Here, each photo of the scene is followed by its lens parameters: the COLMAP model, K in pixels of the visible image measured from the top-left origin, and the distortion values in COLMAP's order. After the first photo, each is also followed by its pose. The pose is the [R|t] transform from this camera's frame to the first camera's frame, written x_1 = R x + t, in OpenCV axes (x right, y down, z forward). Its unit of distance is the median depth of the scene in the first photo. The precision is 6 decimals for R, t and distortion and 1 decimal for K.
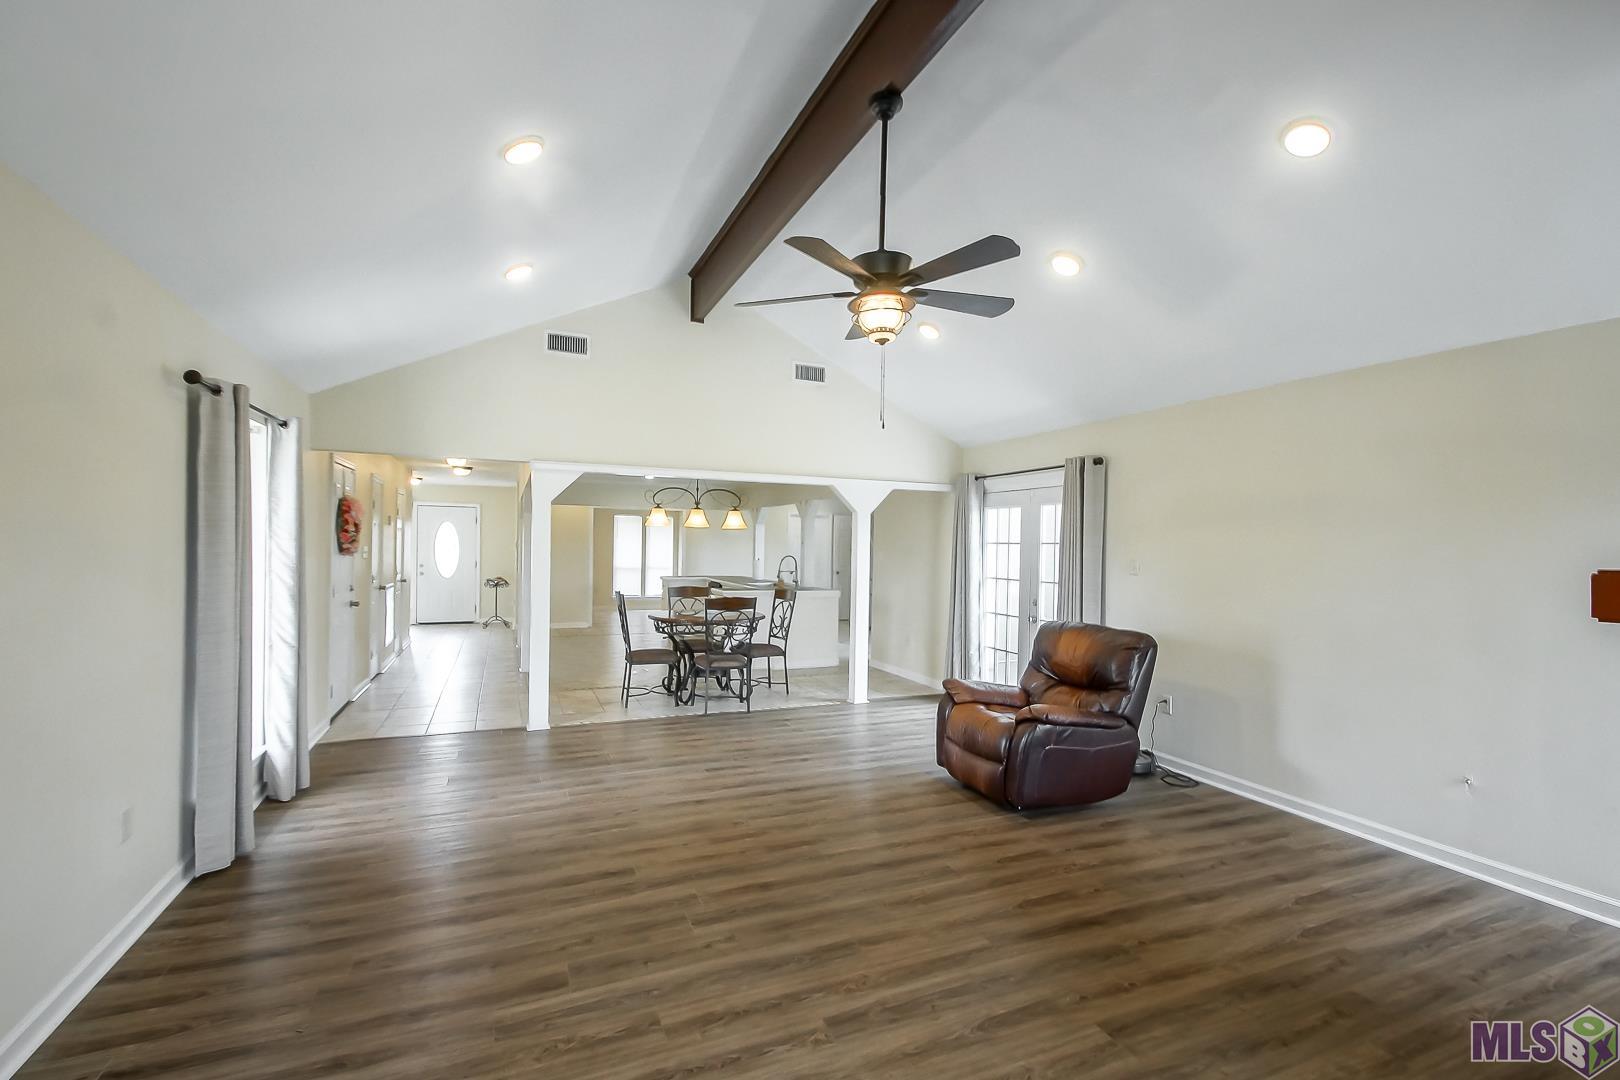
lens RADIAL K [[729.8, 0, 812.6], [0, 729.8, 546.8], [0, 0, 1]] dist [0.002999, -0.002534]
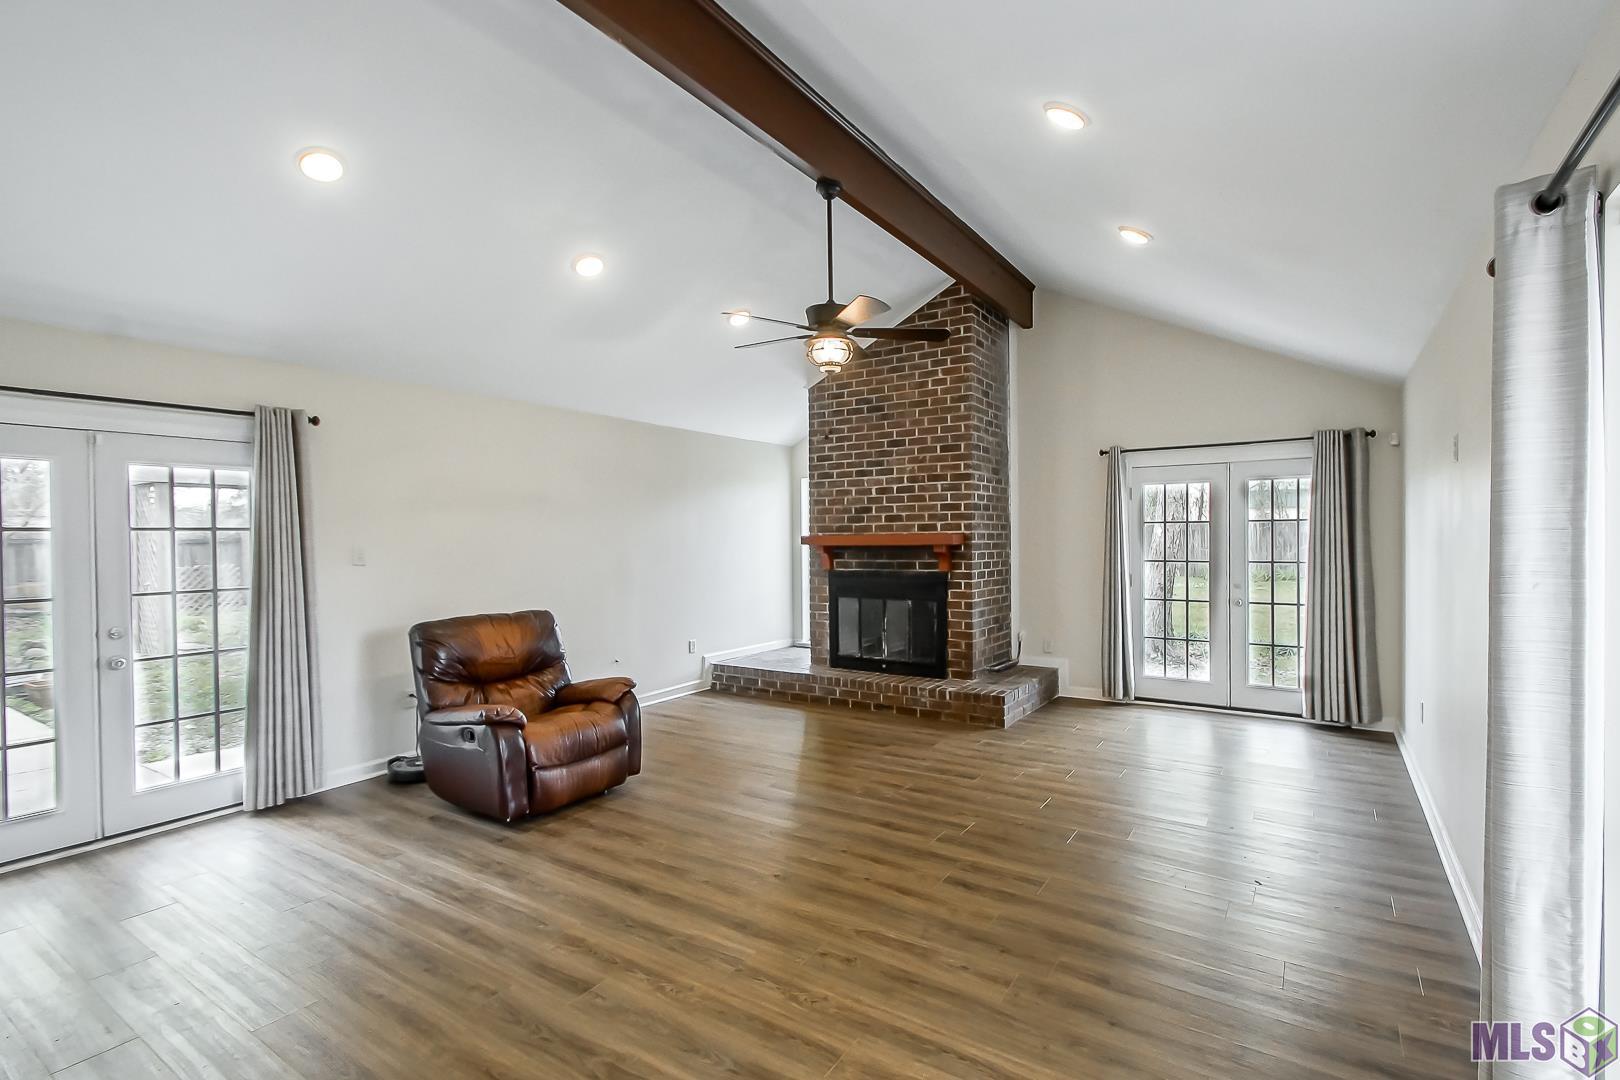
lens RADIAL K [[764.4, 0, 812.4], [0, 764.4, 540.4], [0, 0, 1]] dist [-0.000033, 0.000058]
pose [[-0.558288, -0.022311, 0.829347, -1.017763], [-0.007569, 0.999734, 0.021800, -0.027396], [-0.829613, 0.005893, -0.558308, 1.782000]]
